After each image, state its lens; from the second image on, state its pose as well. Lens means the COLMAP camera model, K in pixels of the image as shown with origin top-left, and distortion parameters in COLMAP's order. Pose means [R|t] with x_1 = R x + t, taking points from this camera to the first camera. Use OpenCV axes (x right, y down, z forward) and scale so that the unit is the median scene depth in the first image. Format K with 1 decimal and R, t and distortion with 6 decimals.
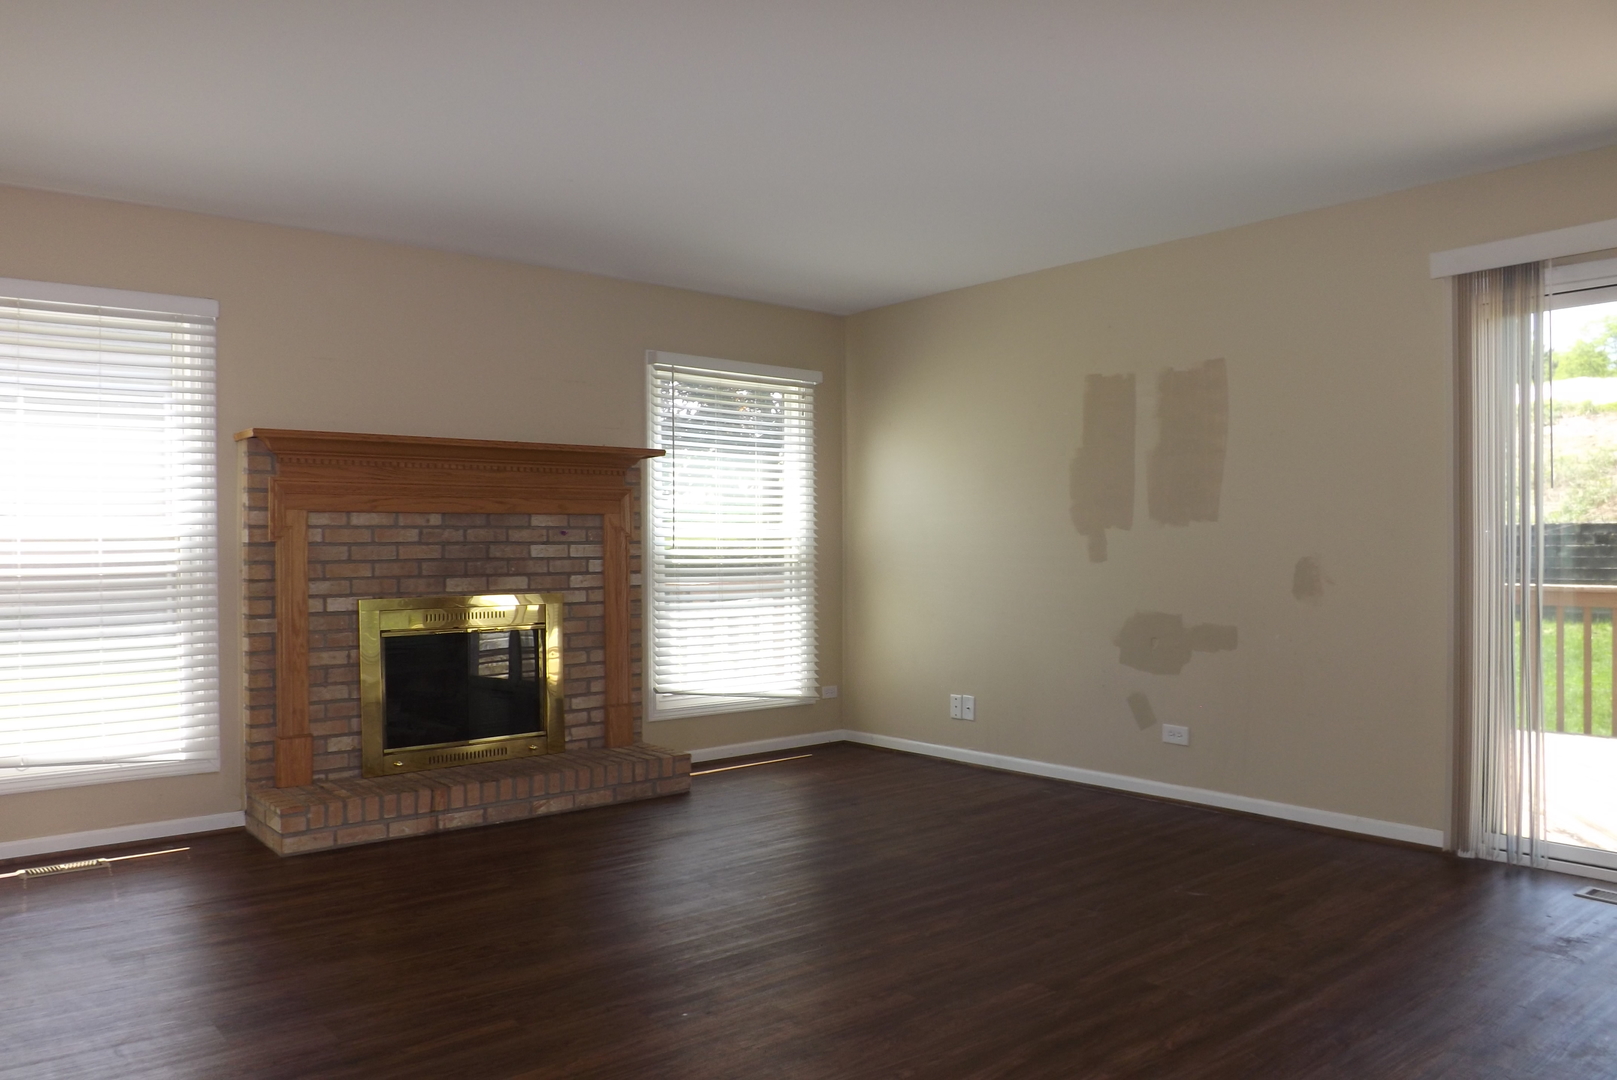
lens RADIAL K [[1172.1, 0, 773.7], [0, 1172.1, 555.6], [0, 0, 1]] dist [-0.075636, 0.023532]
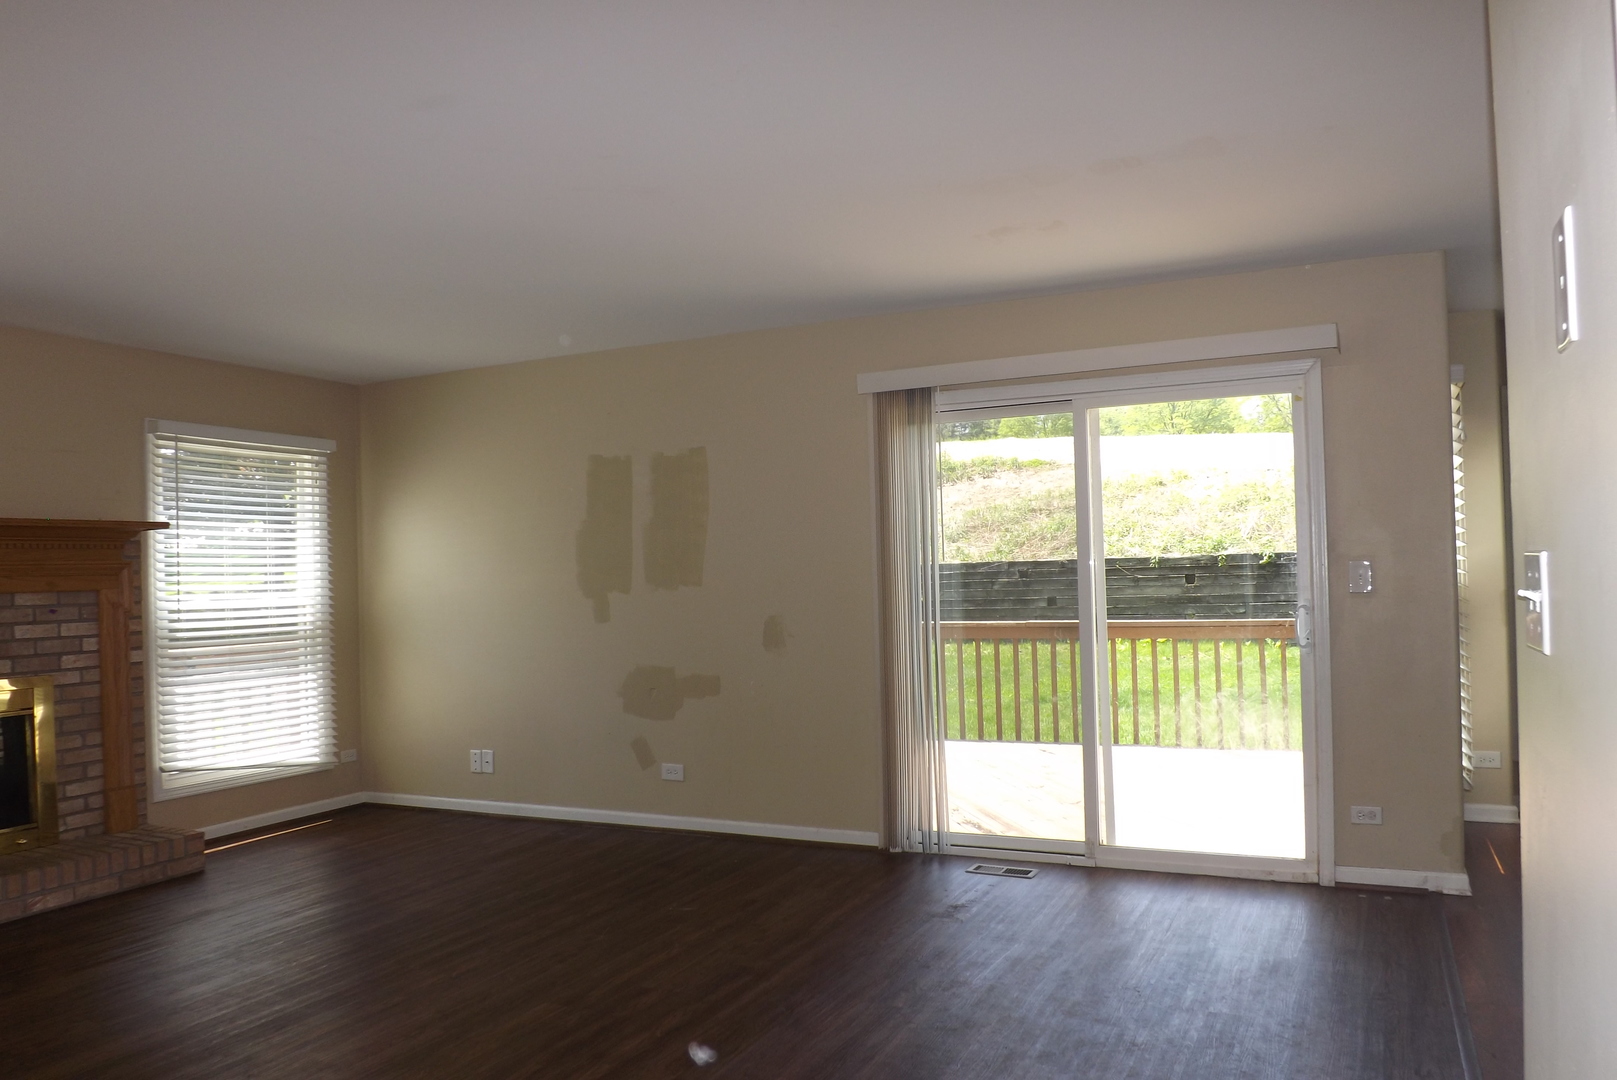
lens RADIAL K [[1172.1, 0, 832.2], [0, 1172.1, 540.4], [0, 0, 1]] dist [-0.075636, 0.023532]
pose [[0.899511, -0.009054, 0.436804, -0.013785], [0.027518, 0.998974, -0.035961, -0.028579], [-0.436031, 0.044367, 0.898837, -0.117596]]
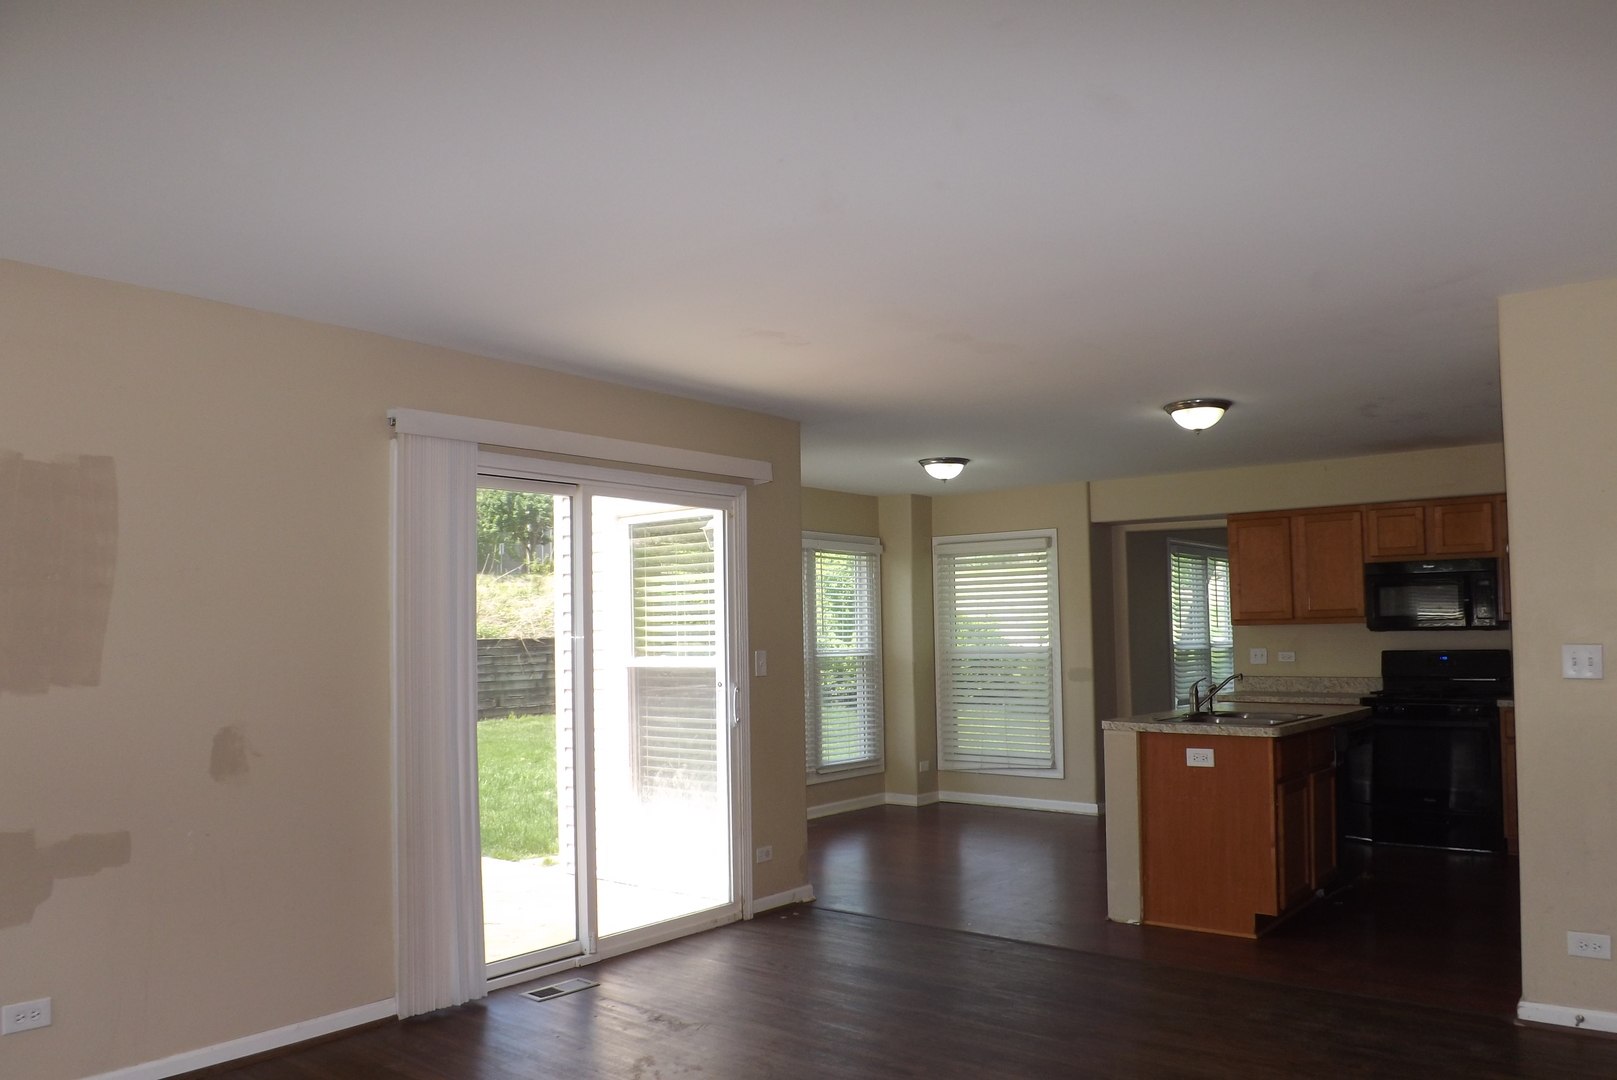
lens RADIAL K [[1172.1, 0, 817.6], [0, 1172.1, 552.3], [0, 0, 1]] dist [-0.075636, 0.023532]
pose [[-0.227182, 0.074686, 0.970984, -0.388450], [0.027527, 0.997149, -0.070258, -0.048352], [-0.973463, 0.010766, -0.228590, 0.716356]]
